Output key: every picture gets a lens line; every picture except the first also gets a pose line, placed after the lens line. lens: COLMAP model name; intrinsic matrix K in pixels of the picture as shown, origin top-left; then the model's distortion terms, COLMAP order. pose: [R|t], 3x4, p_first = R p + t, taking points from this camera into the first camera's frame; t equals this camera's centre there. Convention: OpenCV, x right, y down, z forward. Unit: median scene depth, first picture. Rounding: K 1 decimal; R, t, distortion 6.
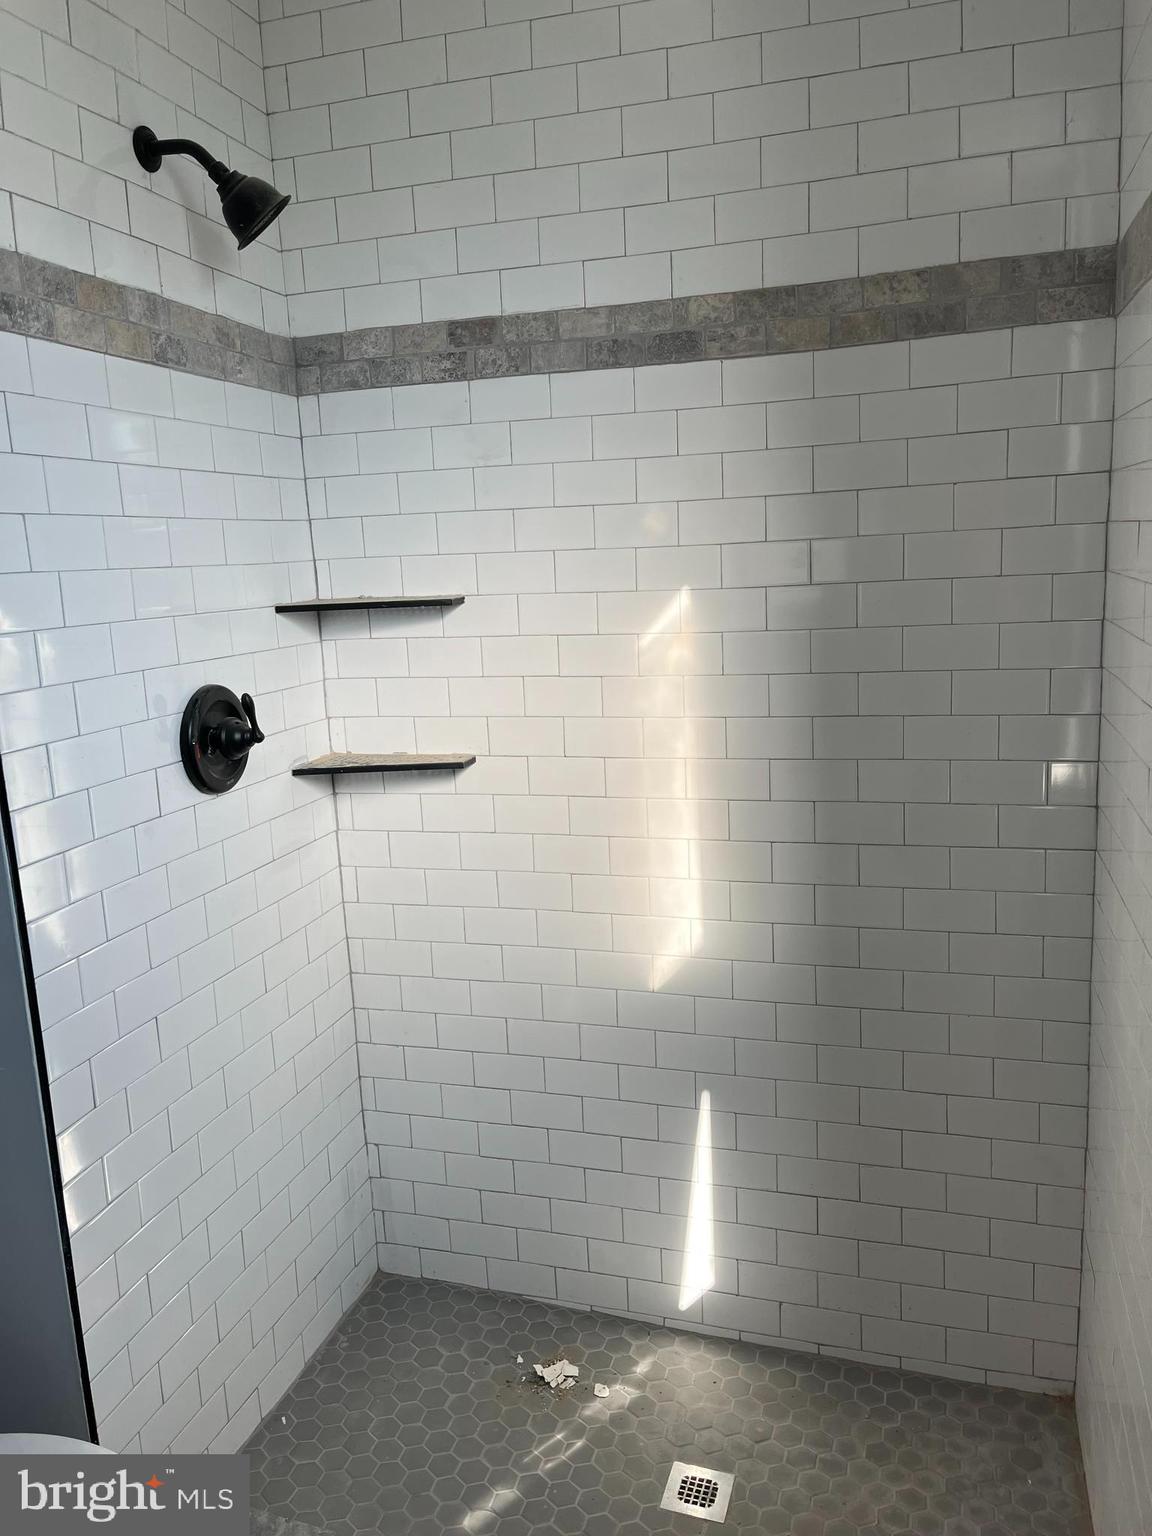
lens RADIAL K [[1143.8, 0, 641.6], [0, 1143.8, 718.6], [0, 0, 1]] dist [0.097465, -0.142718]
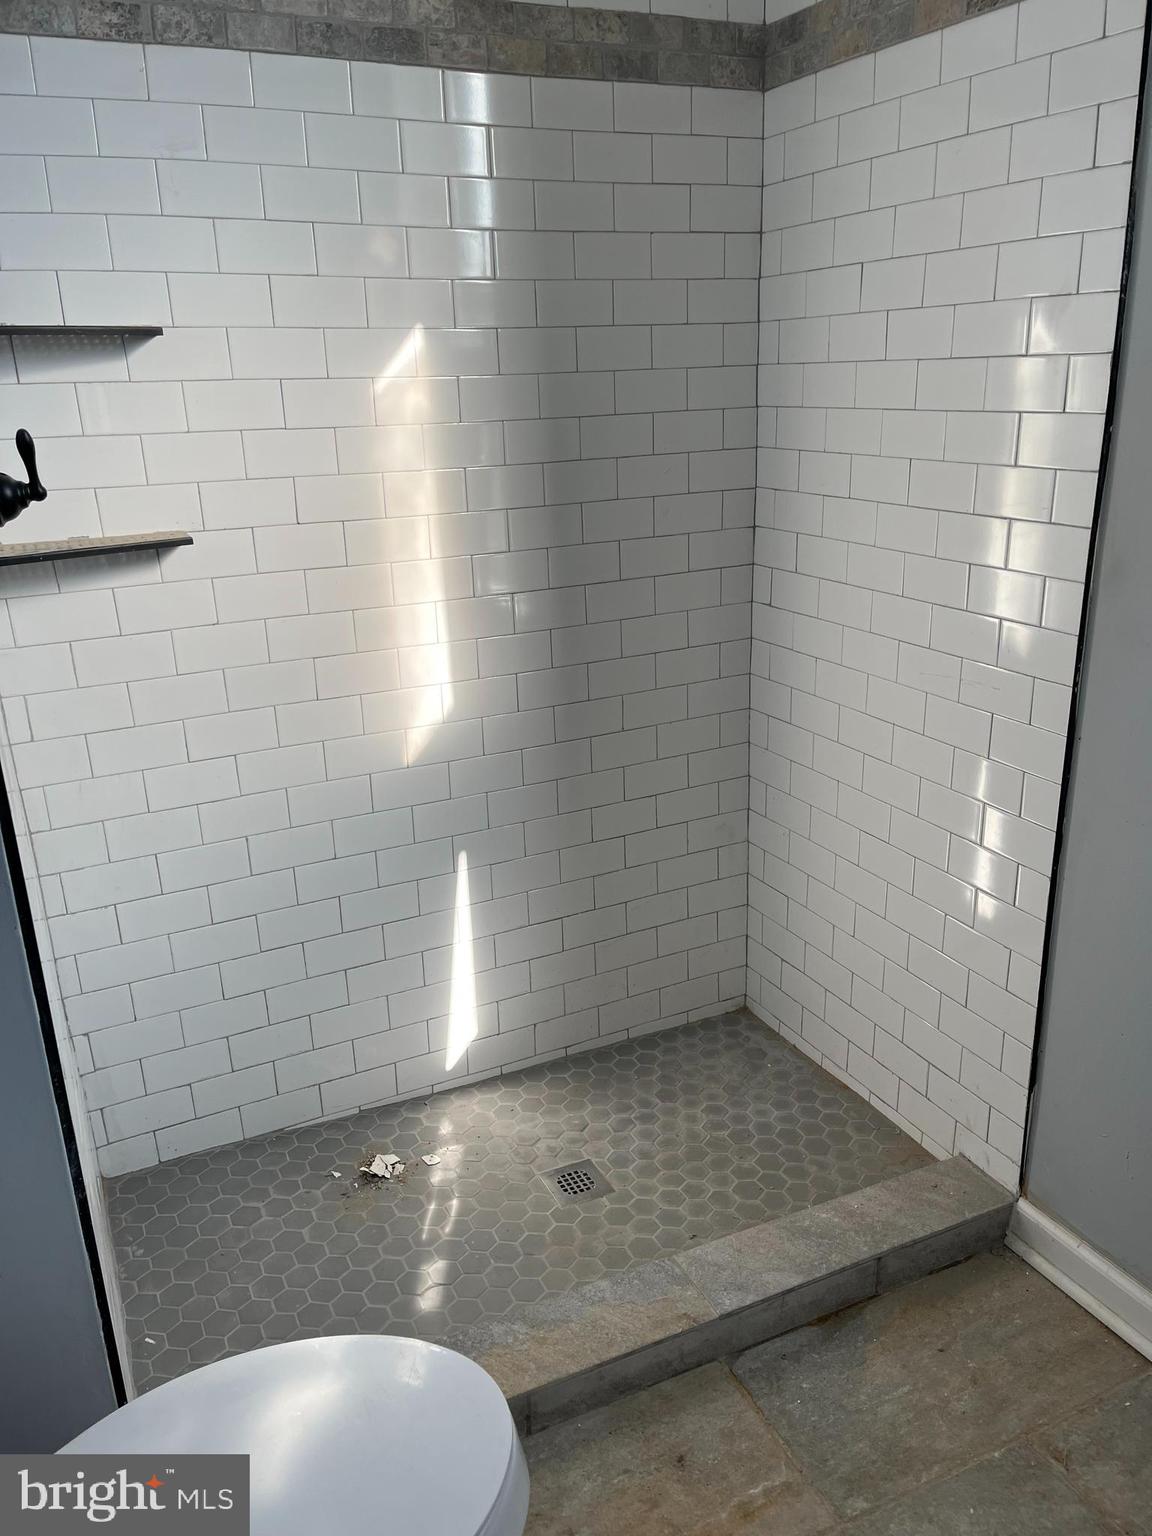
lens RADIAL K [[1143.8, 0, 641.6], [0, 1143.8, 718.6], [0, 0, 1]] dist [0.097465, -0.142718]
pose [[0.735799, -0.179179, 0.653066, -0.502435], [0.102209, 0.982698, 0.154462, 0.073298], [-0.669443, -0.046904, 0.741381, 0.165308]]
